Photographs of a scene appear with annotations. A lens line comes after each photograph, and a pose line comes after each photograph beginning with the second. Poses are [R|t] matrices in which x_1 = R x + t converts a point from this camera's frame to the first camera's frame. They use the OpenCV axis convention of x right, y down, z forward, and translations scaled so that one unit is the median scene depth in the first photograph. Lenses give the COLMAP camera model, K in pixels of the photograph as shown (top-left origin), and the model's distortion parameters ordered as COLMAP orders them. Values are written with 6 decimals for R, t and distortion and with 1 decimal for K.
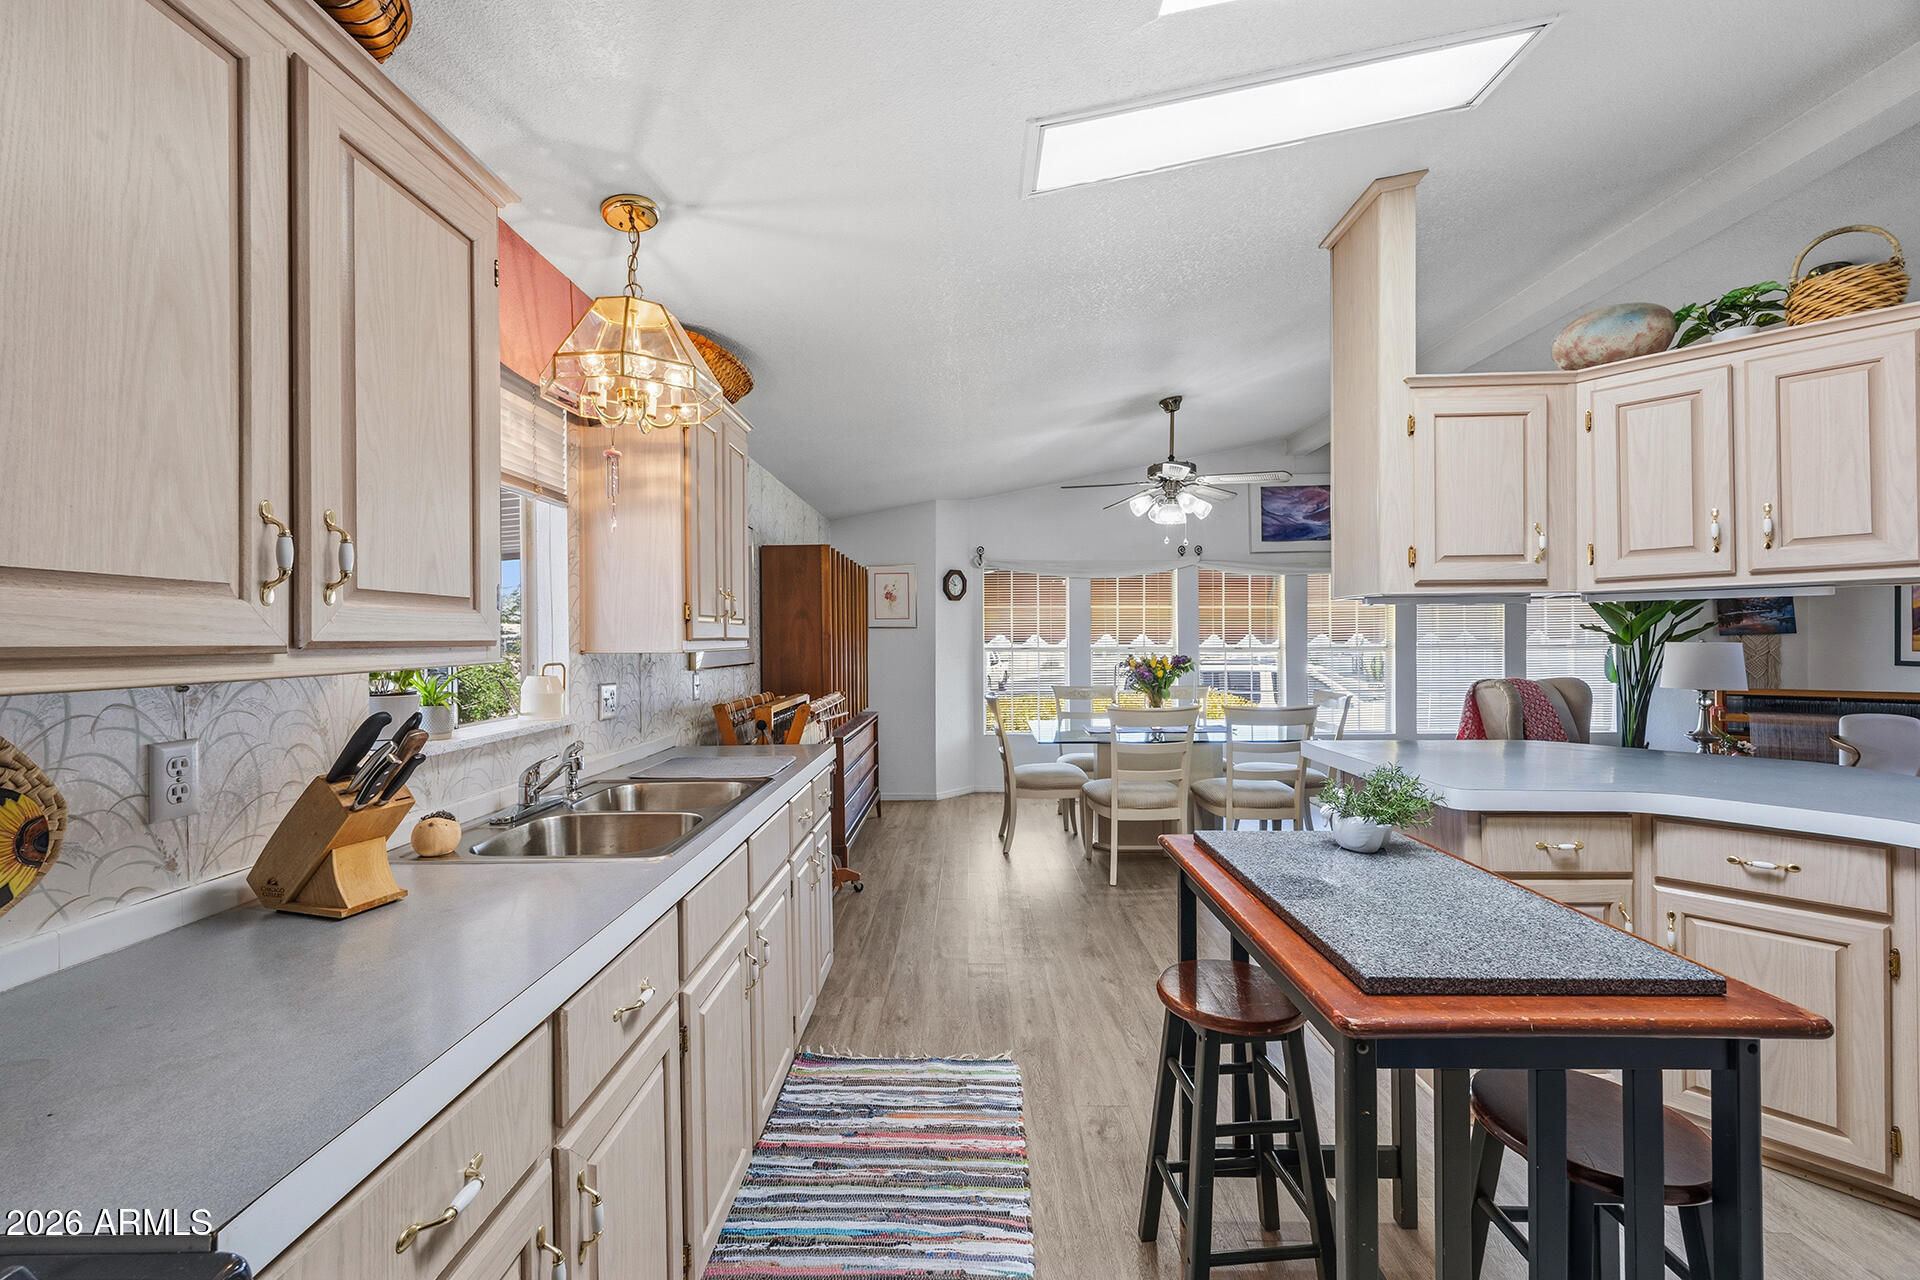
lens RADIAL K [[767.7, 0, 960.0], [0, 767.7, 640.0], [0, 0, 1]] dist [0.006262, -0.000189]
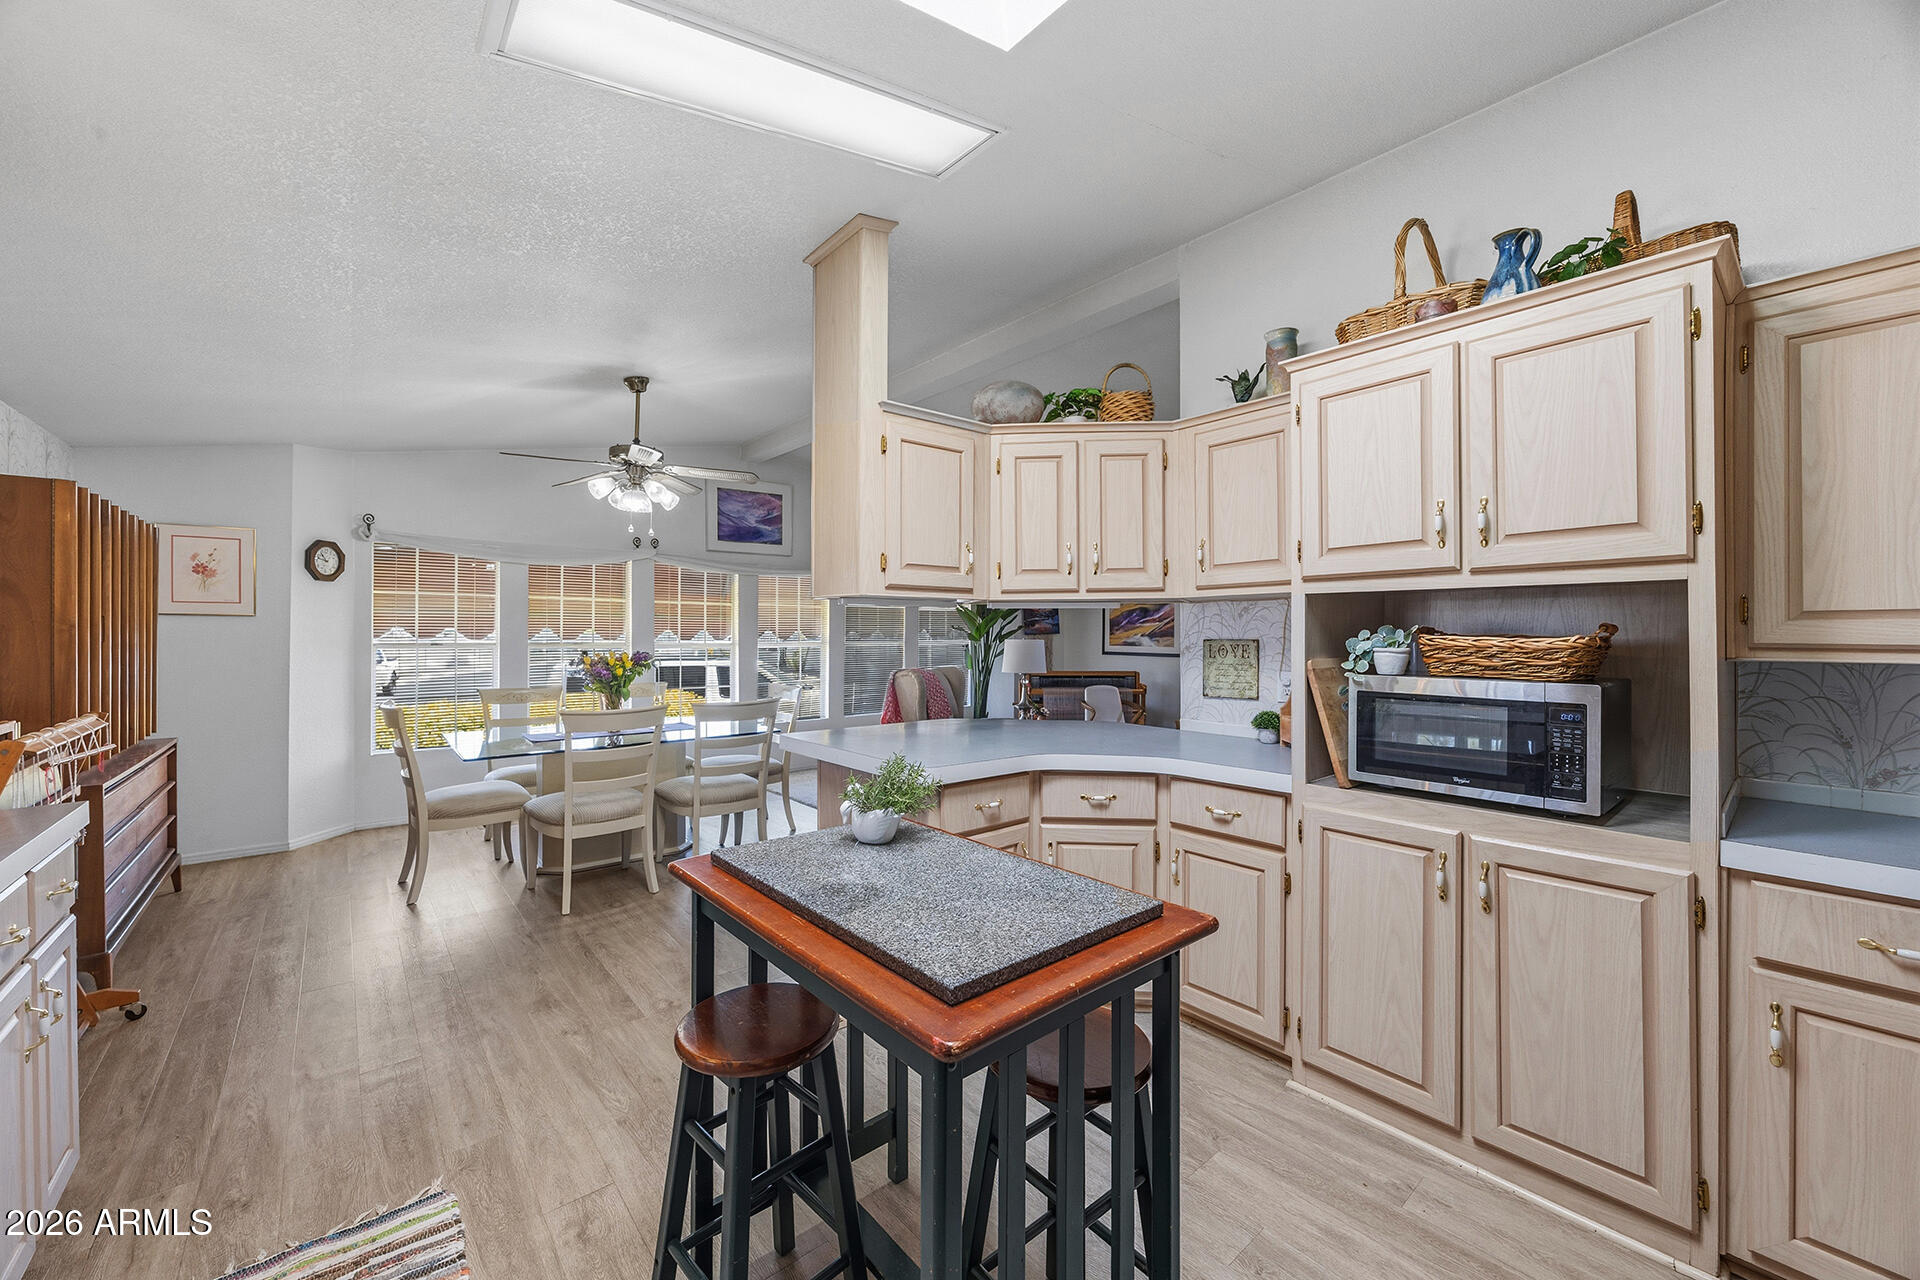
lens RADIAL K [[735.0, 0, 957.6], [0, 735.0, 632.5], [0, 0, 1]] dist [-0.001165, -0.000208]
pose [[0.754136, 0.009145, 0.656654, -0.023823], [-0.006198, 0.999958, -0.006807, 0.000006], [-0.656689, 0.001063, 0.754161, 0.099076]]
